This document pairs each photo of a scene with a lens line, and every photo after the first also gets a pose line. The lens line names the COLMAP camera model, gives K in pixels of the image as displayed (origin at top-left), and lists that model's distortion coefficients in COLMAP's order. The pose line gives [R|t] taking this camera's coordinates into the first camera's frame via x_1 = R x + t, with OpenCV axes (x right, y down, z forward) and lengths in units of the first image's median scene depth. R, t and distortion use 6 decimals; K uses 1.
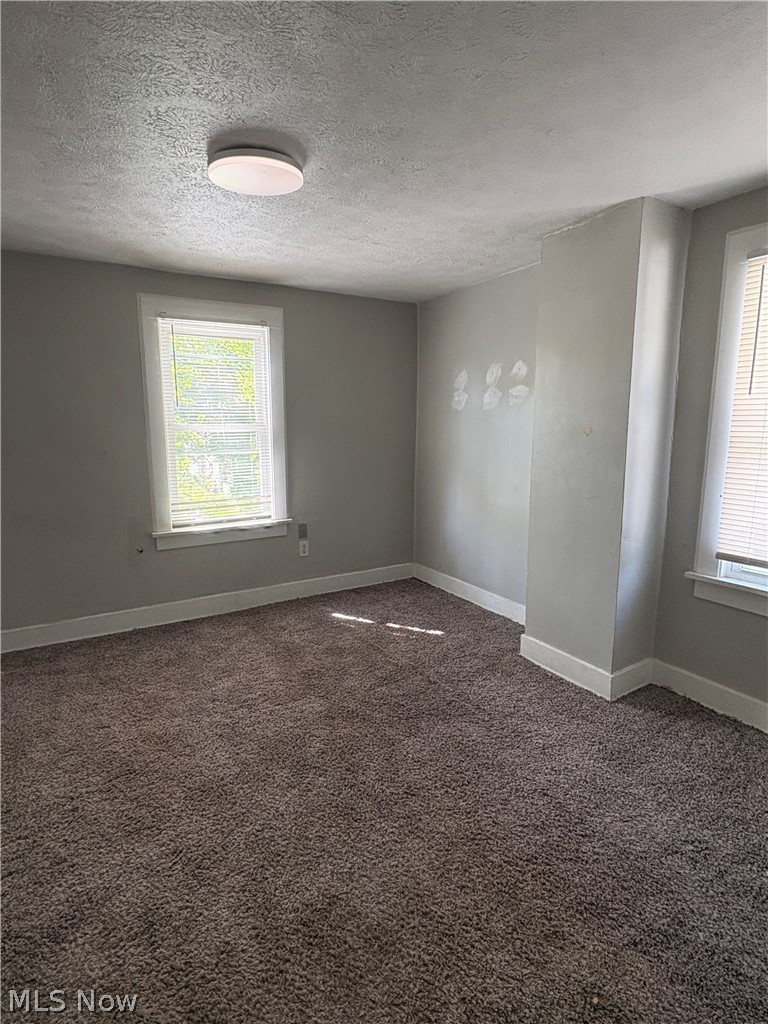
lens RADIAL K [[533.2, 0, 385.7], [0, 533.2, 508.6], [0, 0, 1]] dist [0.001038, 0.000211]
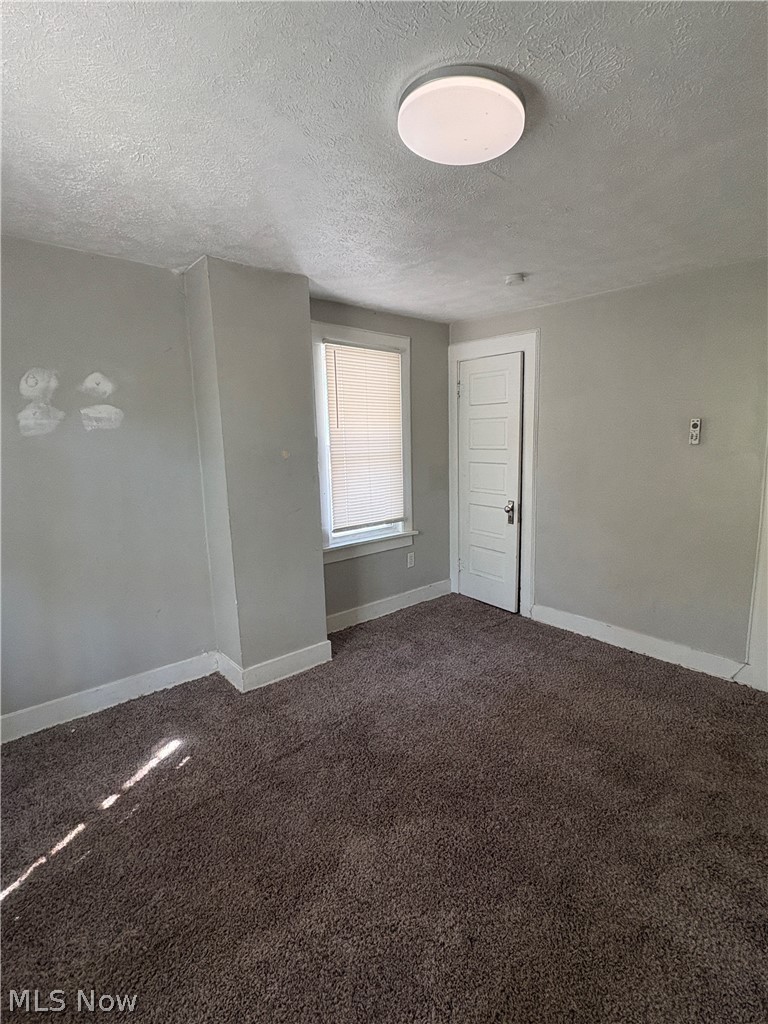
lens RADIAL K [[488.5, 0, 386.5], [0, 488.5, 514.3], [0, 0, 1]] dist [-0.002278, -0.000142]
pose [[-0.185713, -0.157331, 0.969927, -0.537099], [0.169998, 0.967069, 0.189417, -0.142157], [-0.967787, 0.200063, -0.152851, 0.743230]]
